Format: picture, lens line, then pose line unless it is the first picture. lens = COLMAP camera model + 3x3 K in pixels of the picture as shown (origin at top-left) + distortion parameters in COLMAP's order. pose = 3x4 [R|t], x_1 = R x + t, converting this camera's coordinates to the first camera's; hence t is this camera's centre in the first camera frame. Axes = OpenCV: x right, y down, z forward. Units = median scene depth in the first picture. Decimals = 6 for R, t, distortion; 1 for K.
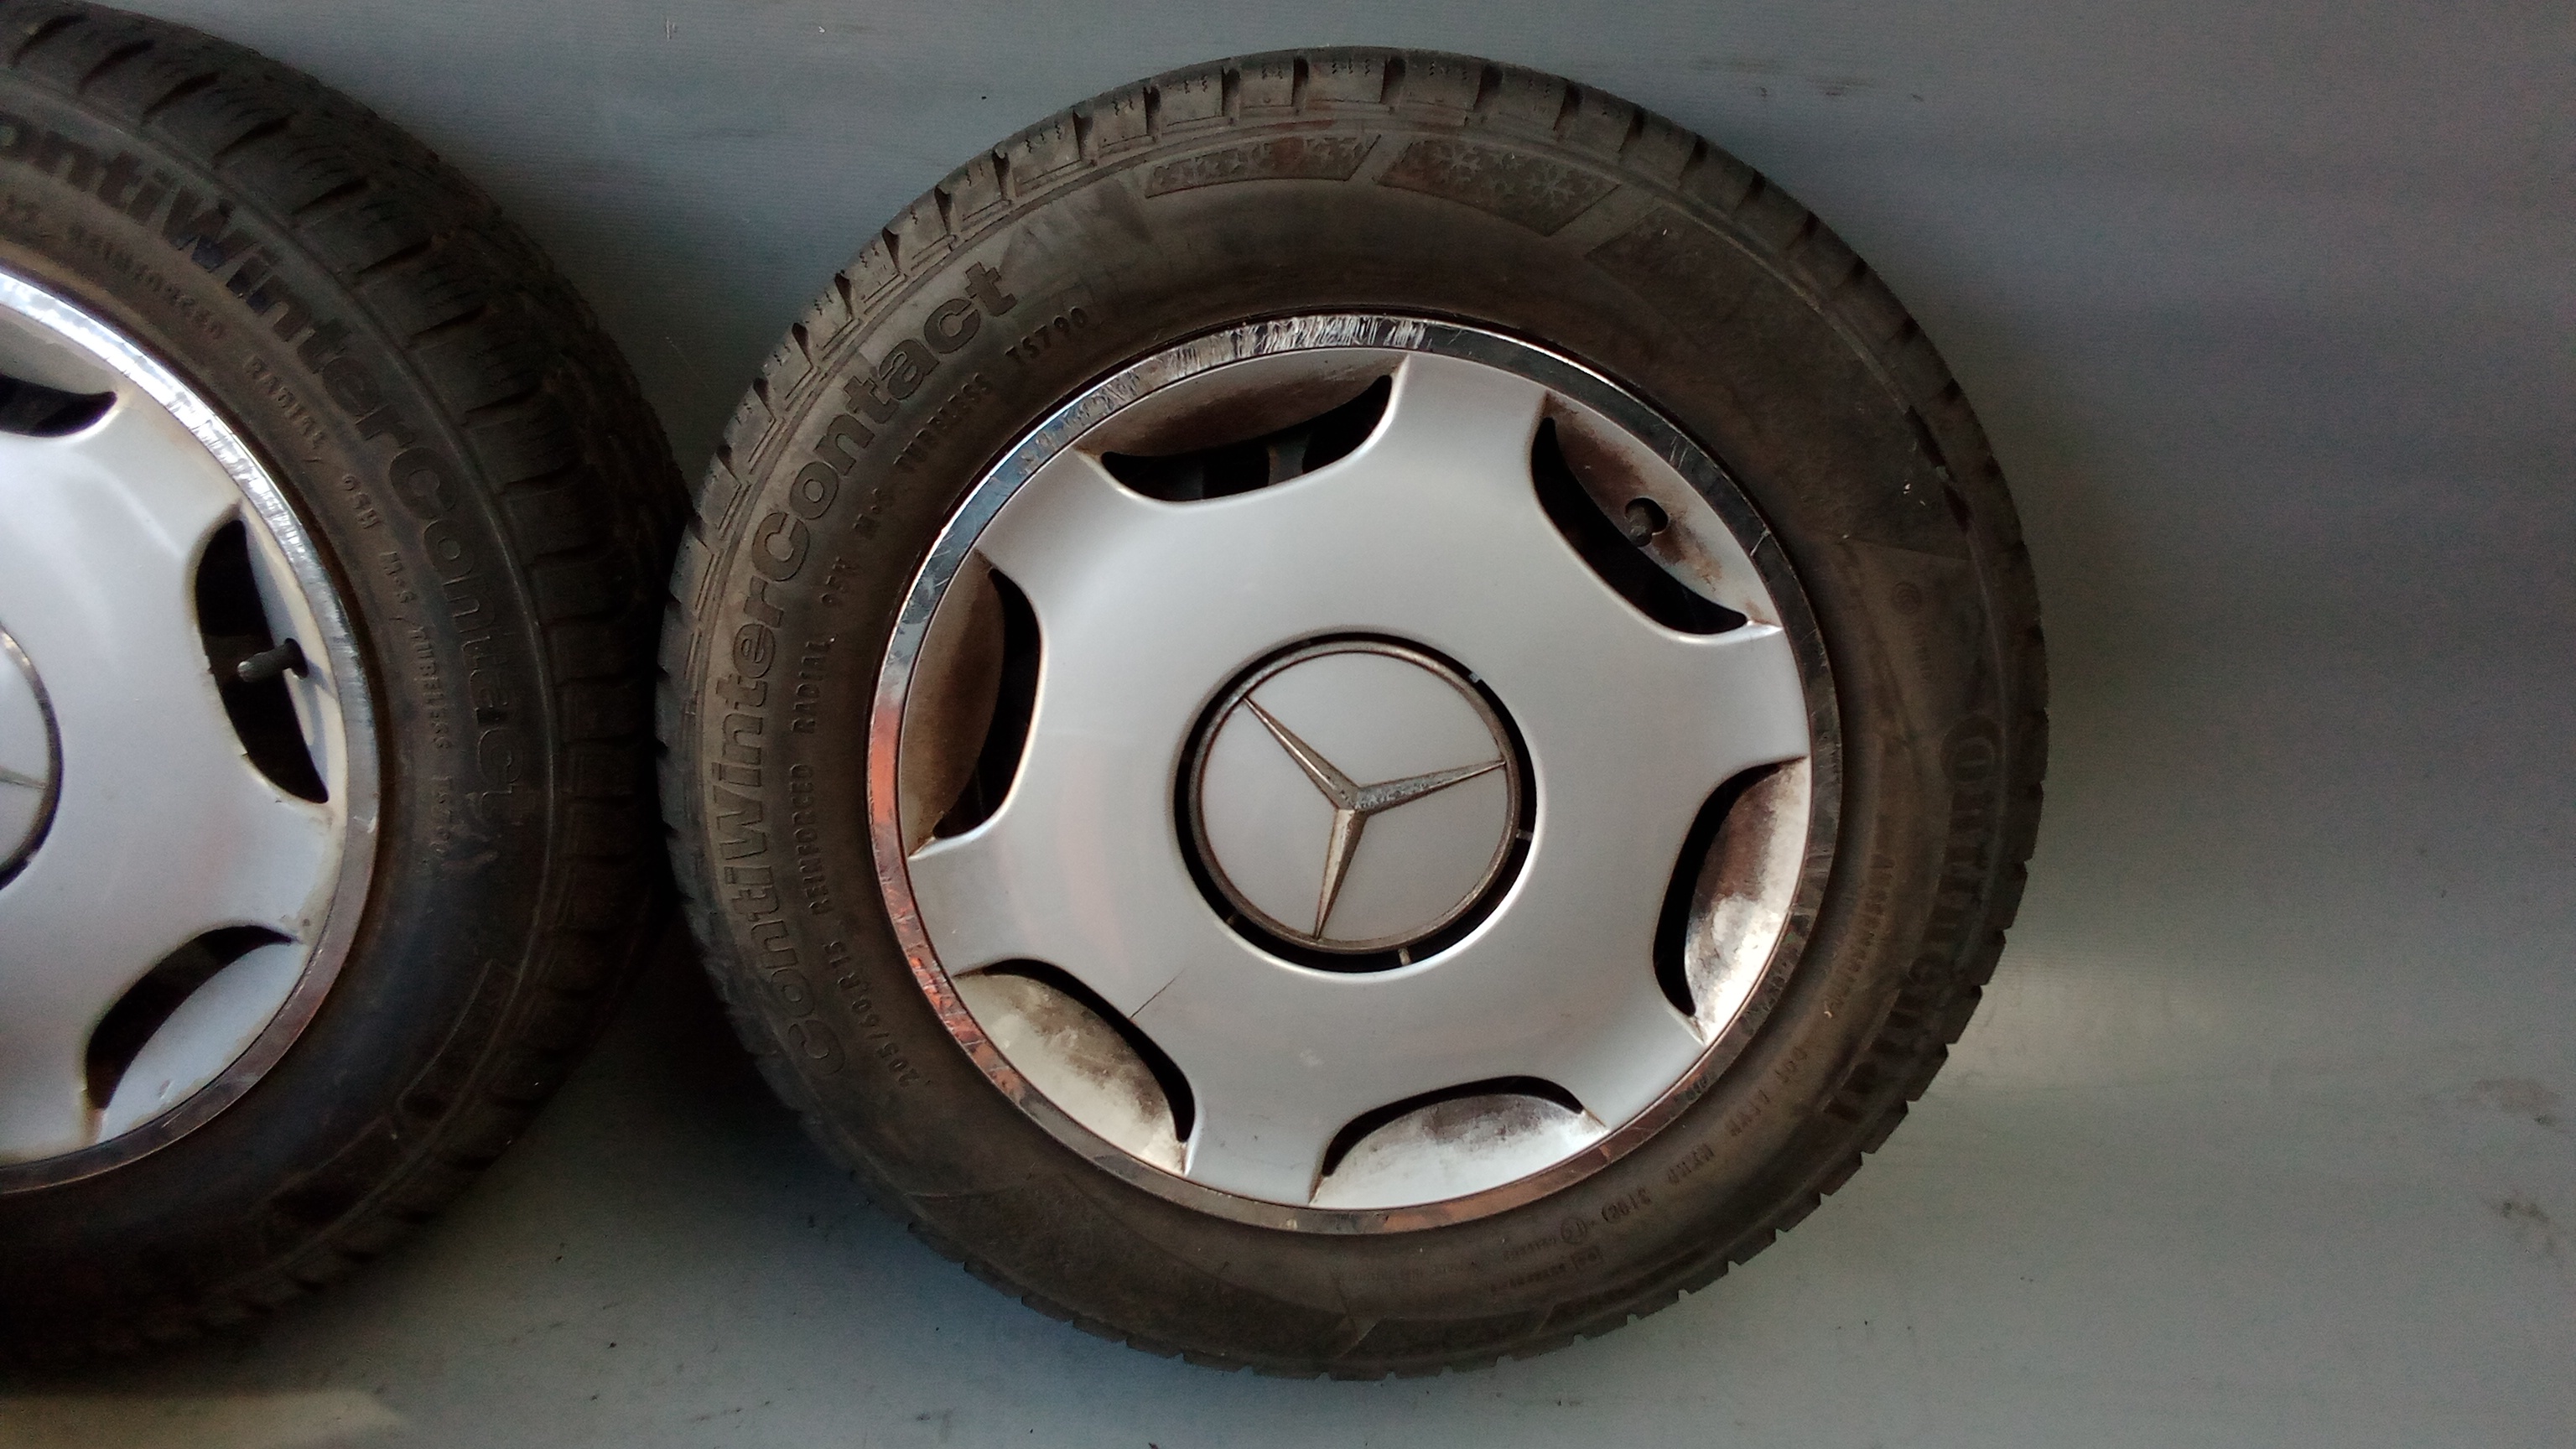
lens RADIAL K [[1984.5, 0, 1288.6], [0, 1984.5, 662.2], [0, 0, 1]] dist [0.046975, -0.071175]
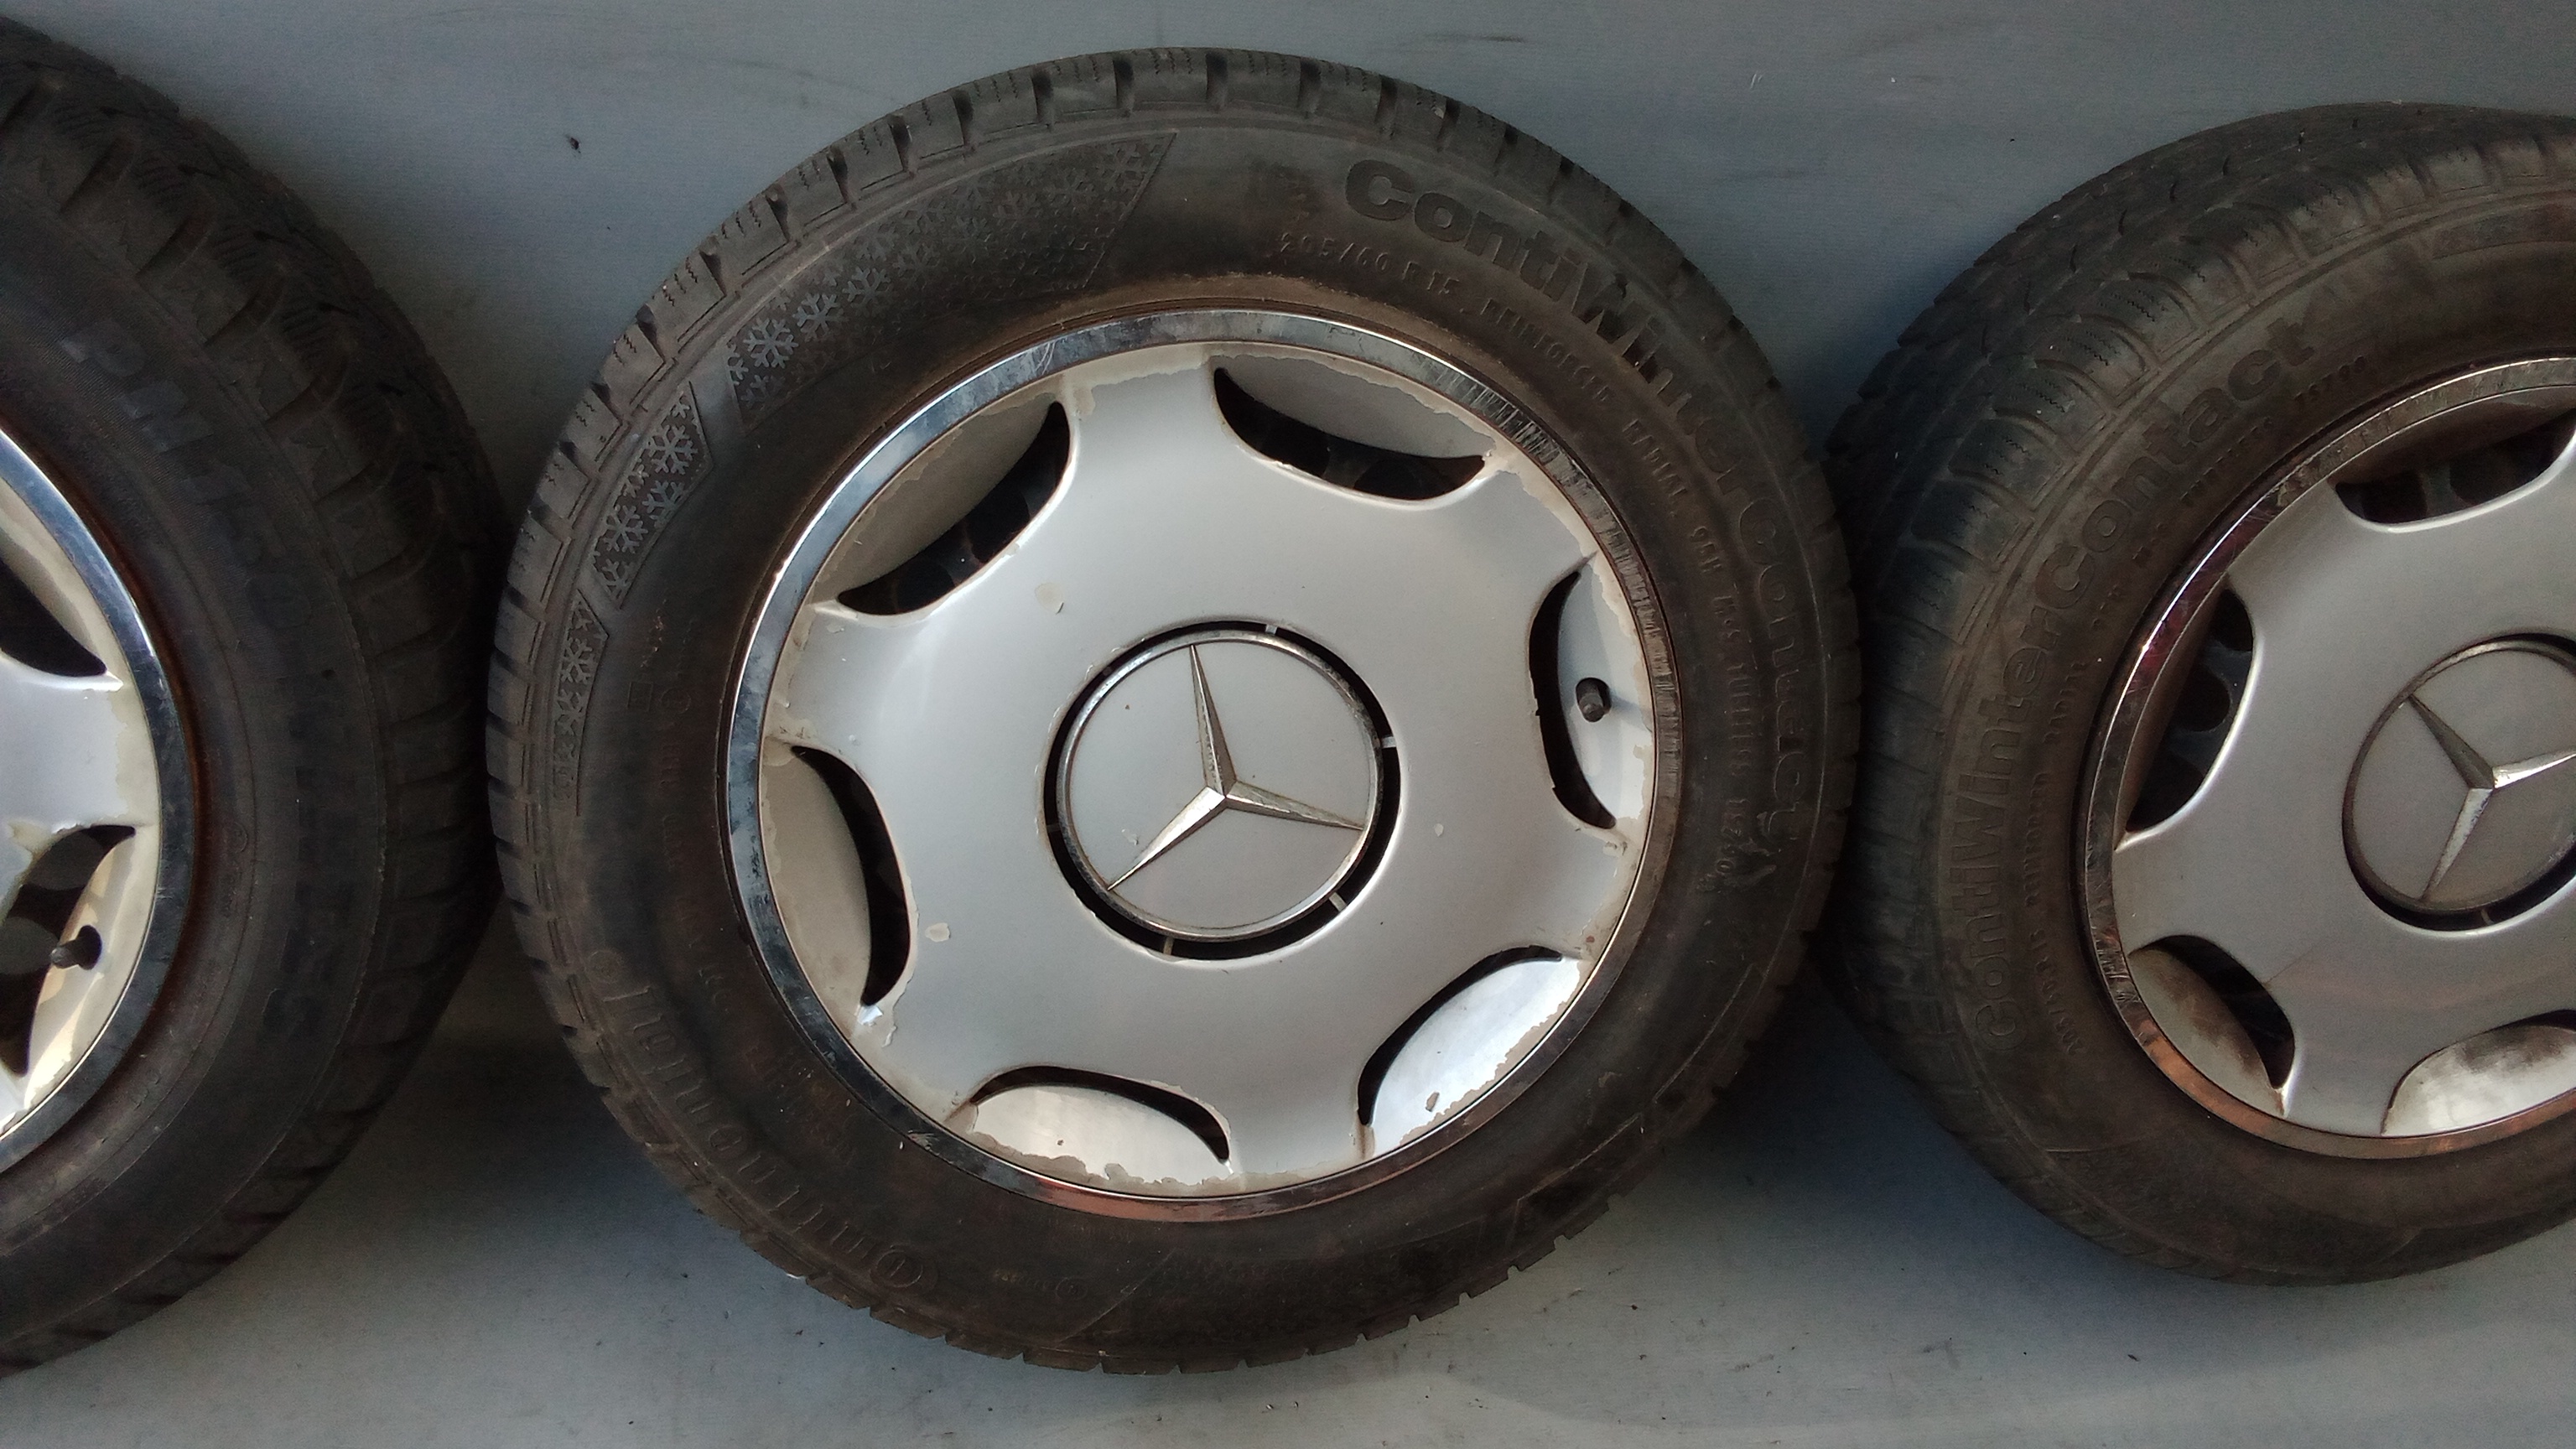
lens RADIAL K [[1929.6, 0, 1288.0], [0, 1929.6, 724.5], [0, 0, 1]] dist [0.039320, -0.064269]
pose [[0.989749, -0.046753, 0.134945, -0.825234], [0.041675, 0.998322, 0.040209, -0.037450], [-0.136598, -0.034173, 0.990037, -0.013035]]
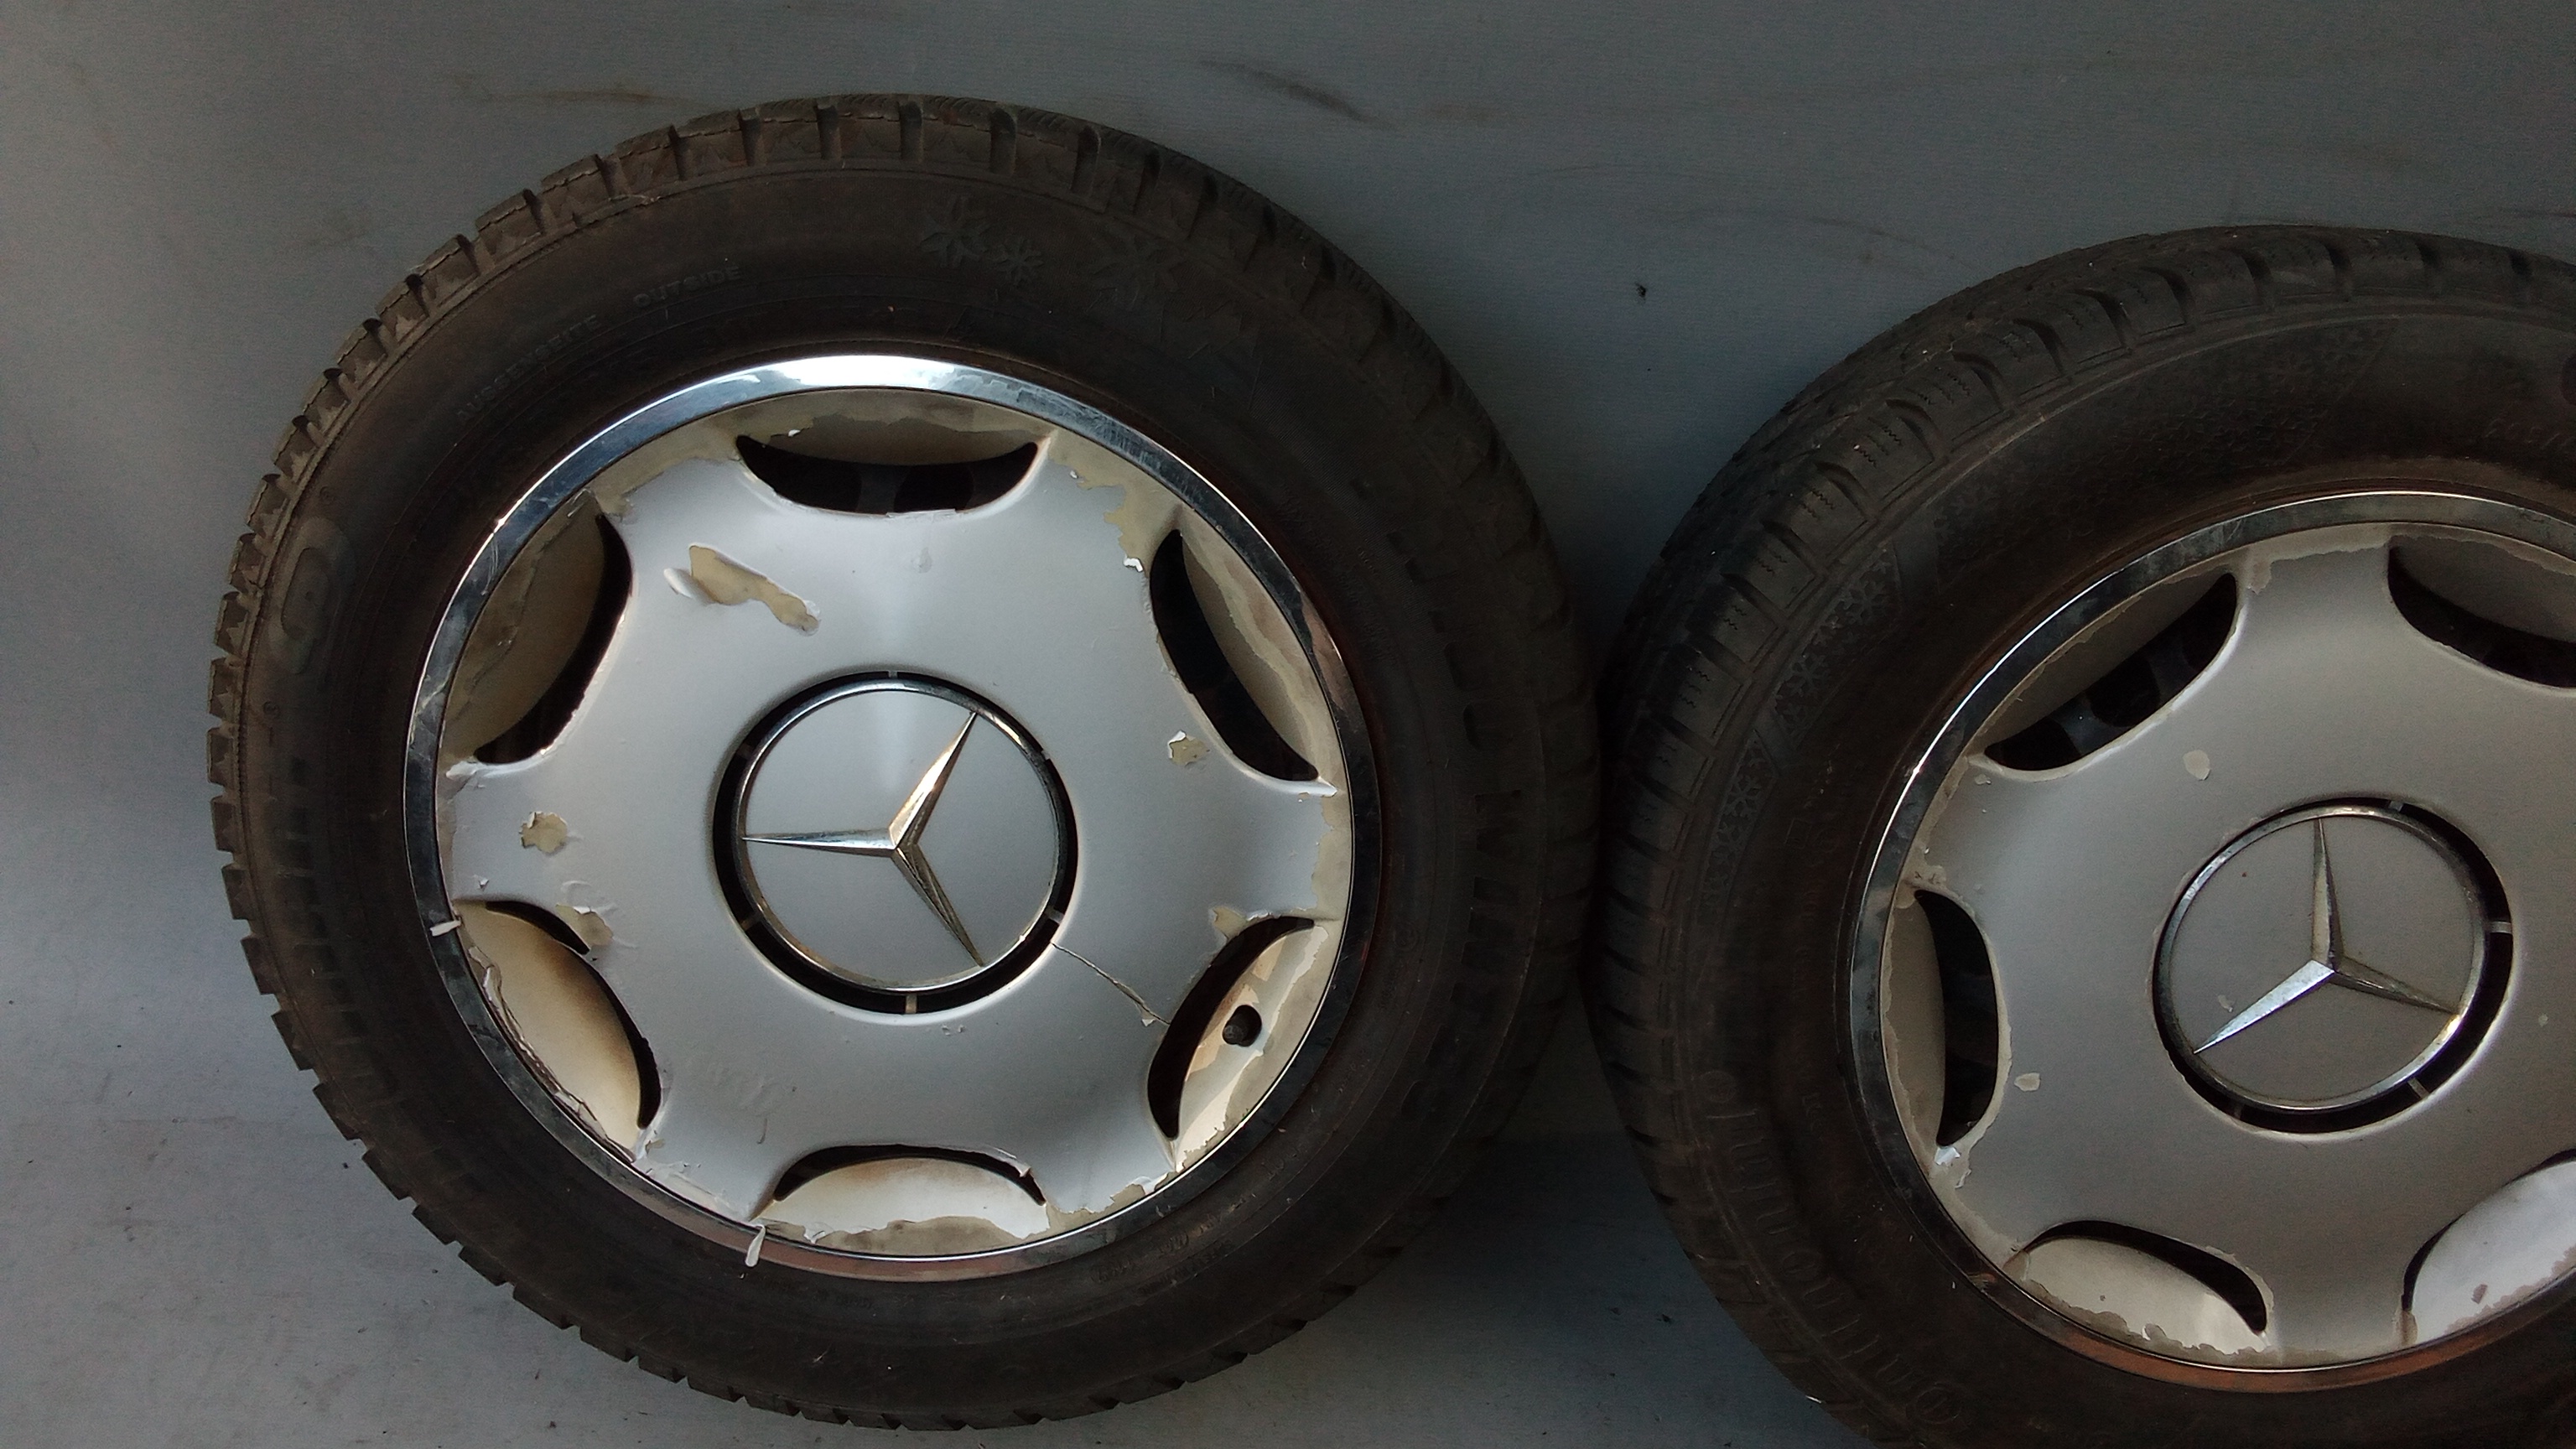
lens RADIAL K [[1921.3, 0, 1288.0], [0, 1921.3, 724.5], [0, 0, 1]] dist [0.022565, -0.051477]
pose [[0.999666, 0.024269, -0.008931, -1.270615], [-0.024205, 0.999681, 0.007248, -0.083873], [0.009104, -0.007029, 0.999934, -0.013897]]
